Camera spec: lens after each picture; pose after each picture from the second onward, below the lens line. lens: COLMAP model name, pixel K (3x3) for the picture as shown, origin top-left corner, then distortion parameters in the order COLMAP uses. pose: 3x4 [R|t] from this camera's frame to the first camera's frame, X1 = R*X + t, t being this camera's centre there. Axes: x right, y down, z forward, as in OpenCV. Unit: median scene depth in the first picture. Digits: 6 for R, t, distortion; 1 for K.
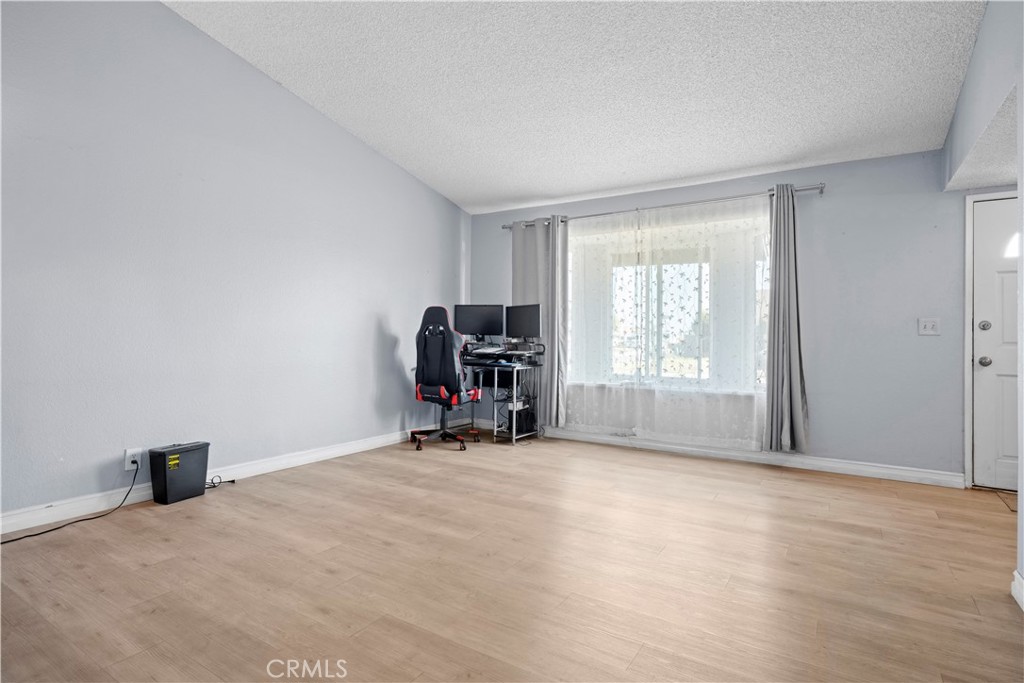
lens RADIAL K [[525.2, 0, 510.2], [0, 525.2, 340.4], [0, 0, 1]] dist [-0.005604, -0.000917]
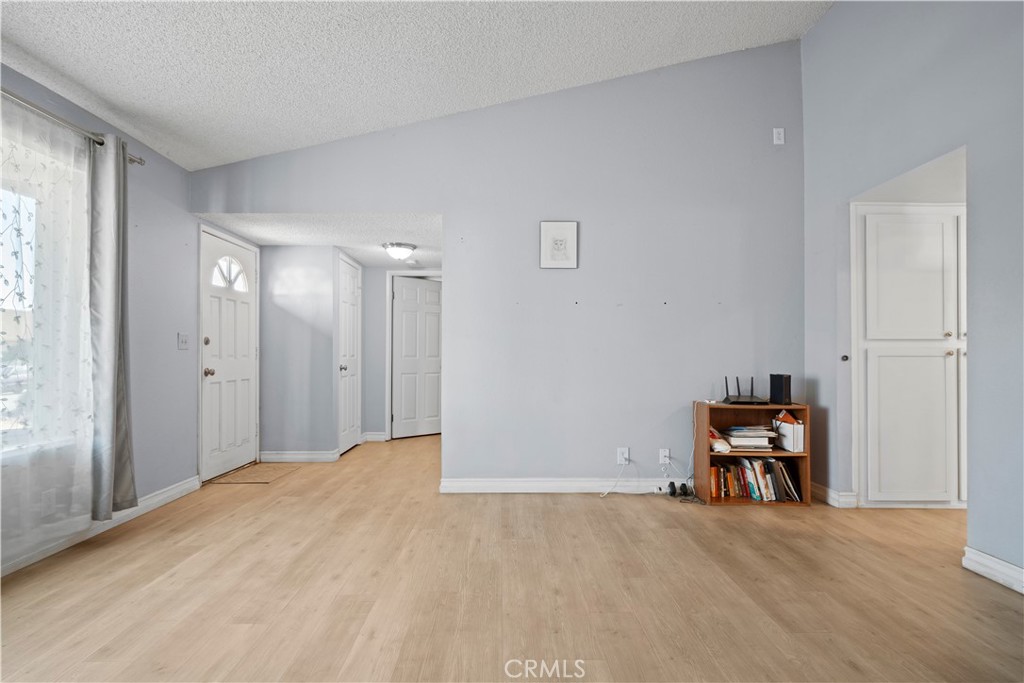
lens RADIAL K [[525.2, 0, 509.0], [0, 525.2, 343.8], [0, 0, 1]] dist [-0.005604, -0.000917]
pose [[-0.550632, 0.003558, 0.834740, -0.564345], [0.001894, 0.999994, -0.003012, -0.022908], [-0.834746, -0.000077, -0.550635, 1.442317]]
